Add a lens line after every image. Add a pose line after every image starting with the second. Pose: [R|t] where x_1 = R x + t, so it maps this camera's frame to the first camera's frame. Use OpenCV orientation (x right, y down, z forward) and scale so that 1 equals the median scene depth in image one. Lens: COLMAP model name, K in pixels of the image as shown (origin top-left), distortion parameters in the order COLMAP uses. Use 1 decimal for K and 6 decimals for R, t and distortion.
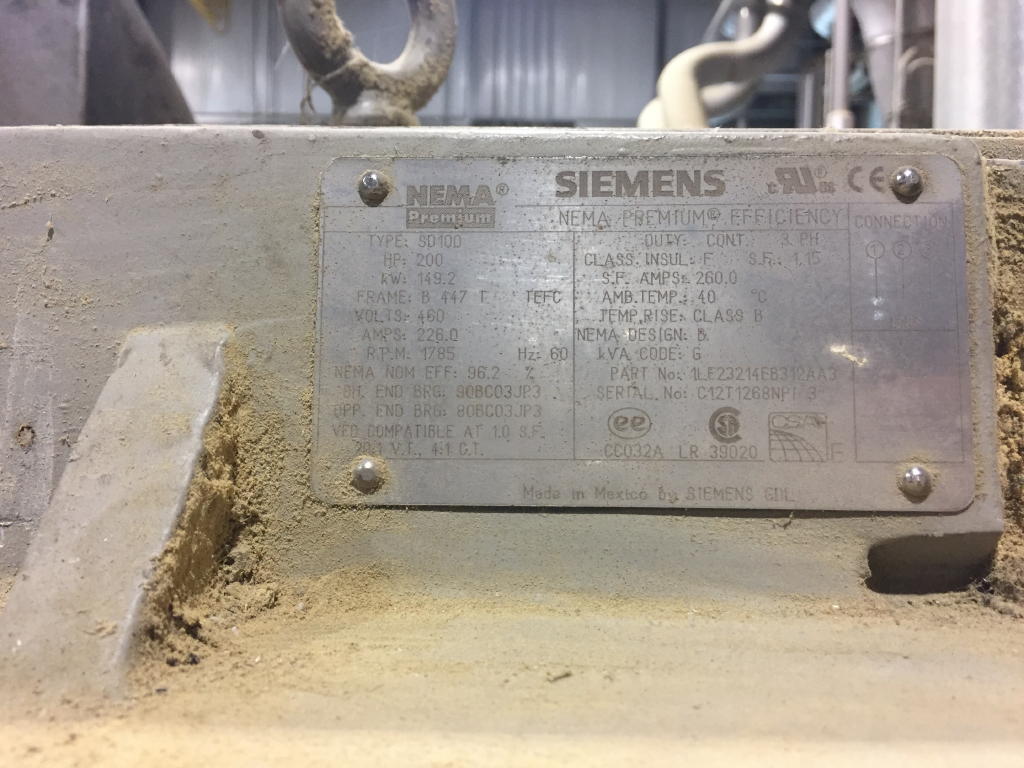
lens RADIAL K [[881.2, 0, 511.6], [0, 881.2, 385.6], [0, 0, 1]] dist [0.087609, -0.146818]
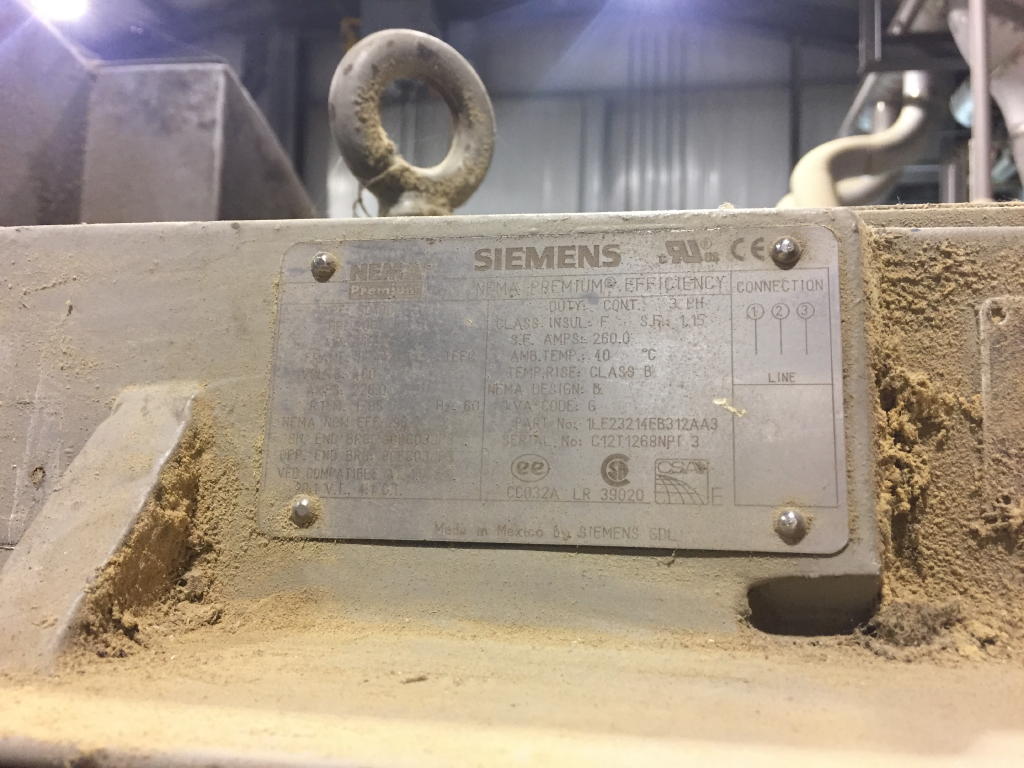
lens RADIAL K [[881.2, 0, 514.9], [0, 881.2, 392.7], [0, 0, 1]] dist [0.087609, -0.146818]
pose [[0.989257, -0.002697, -0.146159, 0.273525], [-0.011892, 0.995031, -0.098849, 0.057903], [0.145700, 0.099525, 0.984310, -0.105715]]
